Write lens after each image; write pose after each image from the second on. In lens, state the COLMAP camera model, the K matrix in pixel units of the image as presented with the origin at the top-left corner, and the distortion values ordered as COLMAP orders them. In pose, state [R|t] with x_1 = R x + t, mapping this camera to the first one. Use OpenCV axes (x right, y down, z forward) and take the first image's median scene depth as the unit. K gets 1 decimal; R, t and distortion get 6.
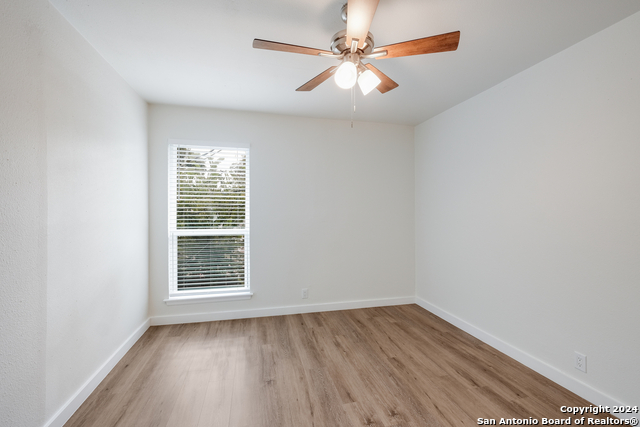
lens RADIAL K [[283.2, 0, 319.7], [0, 283.2, 213.3], [0, 0, 1]] dist [-0.002892, -0.000662]
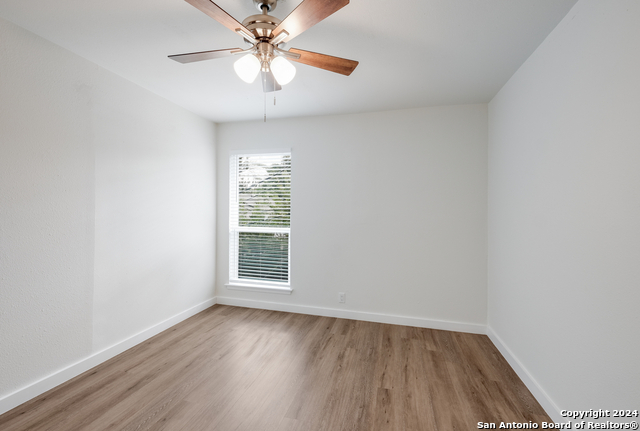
lens RADIAL K [[280.5, 0, 320.0], [0, 280.5, 215.5], [0, 0, 1]] dist [0.006027, 0.000152]
pose [[0.873565, 0.017494, -0.486392, 0.381609], [-0.016123, 0.999845, 0.007003, -0.002412], [0.486440, 0.001724, 0.873713, 0.143076]]
